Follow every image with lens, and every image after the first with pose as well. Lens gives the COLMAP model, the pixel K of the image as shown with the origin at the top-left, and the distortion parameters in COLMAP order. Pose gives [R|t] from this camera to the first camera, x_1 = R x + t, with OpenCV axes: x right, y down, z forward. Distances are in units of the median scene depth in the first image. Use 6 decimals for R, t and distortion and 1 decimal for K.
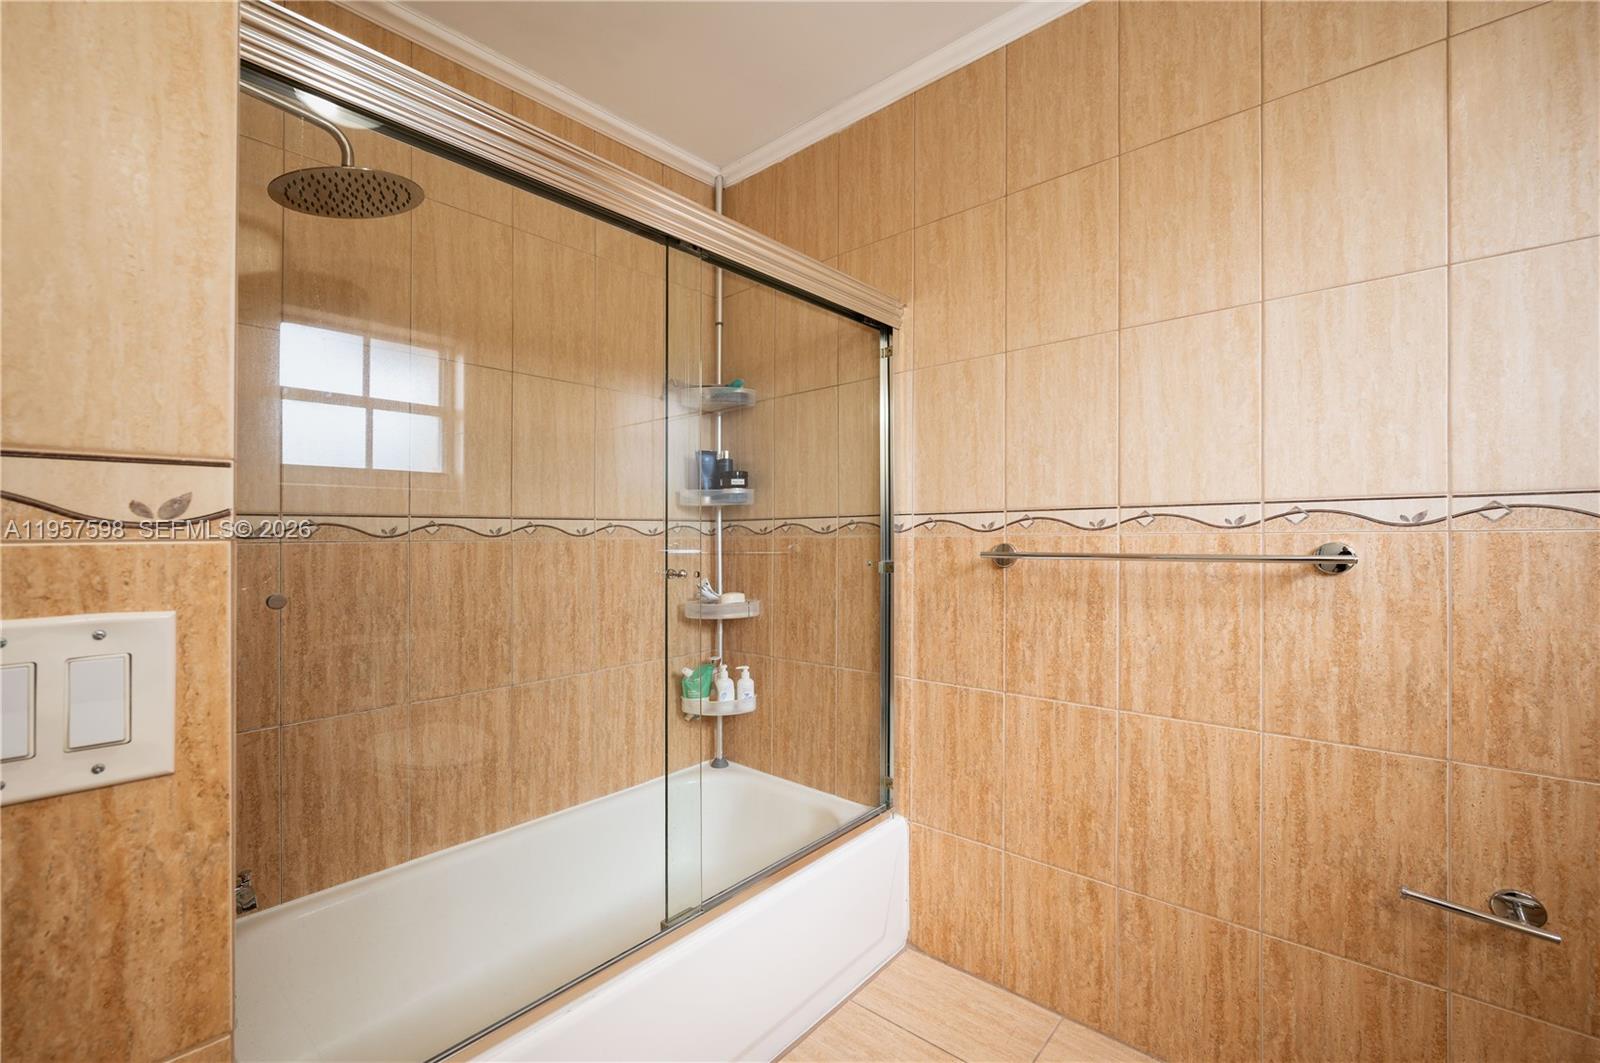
lens RADIAL K [[646.8, 0, 799.1], [0, 646.8, 540.9], [0, 0, 1]] dist [0.002892, 0.000111]
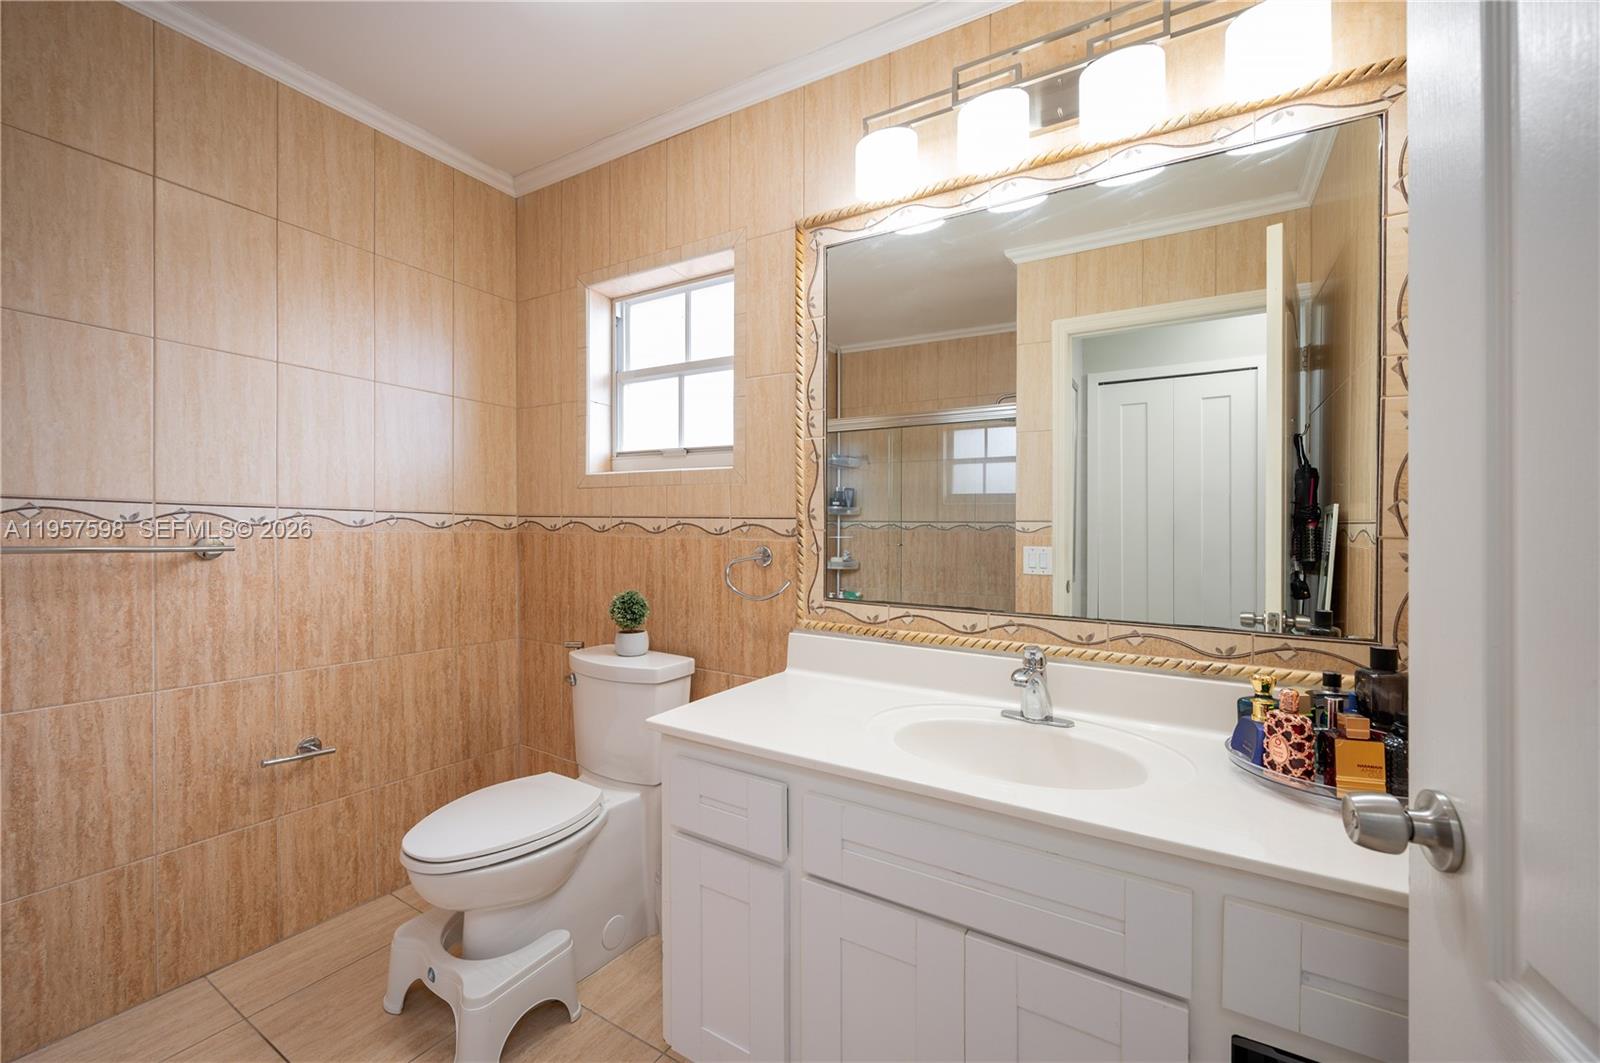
lens RADIAL K [[646.8, 0, 800.6], [0, 646.8, 547.4], [0, 0, 1]] dist [0.002892, 0.000111]
pose [[-0.214876, -0.007287, 0.976614, -0.740410], [0.001079, 0.999970, 0.007699, 0.016217], [-0.976641, 0.002708, -0.214862, 0.076221]]
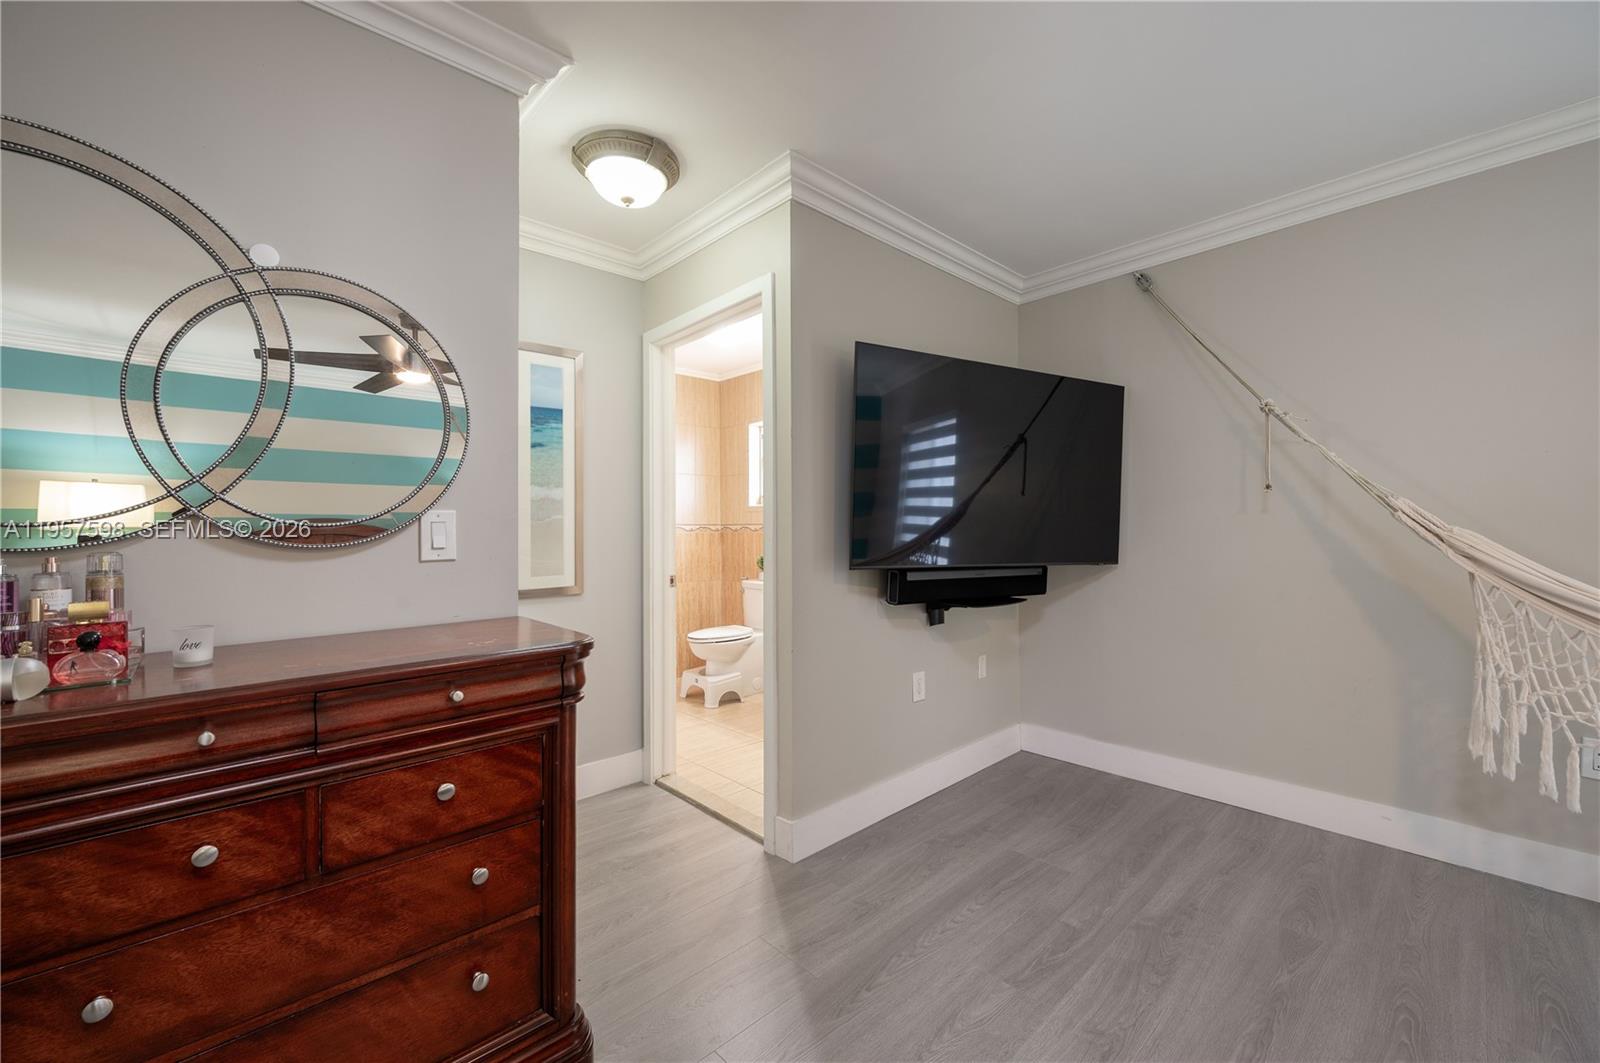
lens RADIAL K [[646.8, 0, 803.8], [0, 646.8, 535.9], [0, 0, 1]] dist [0.002892, 0.000111]
pose [[0.047561, 0.012610, 0.998789, -2.931120], [0.009713, 0.999867, -0.013087, 0.070306], [-0.998821, 0.010324, 0.047432, -0.266810]]
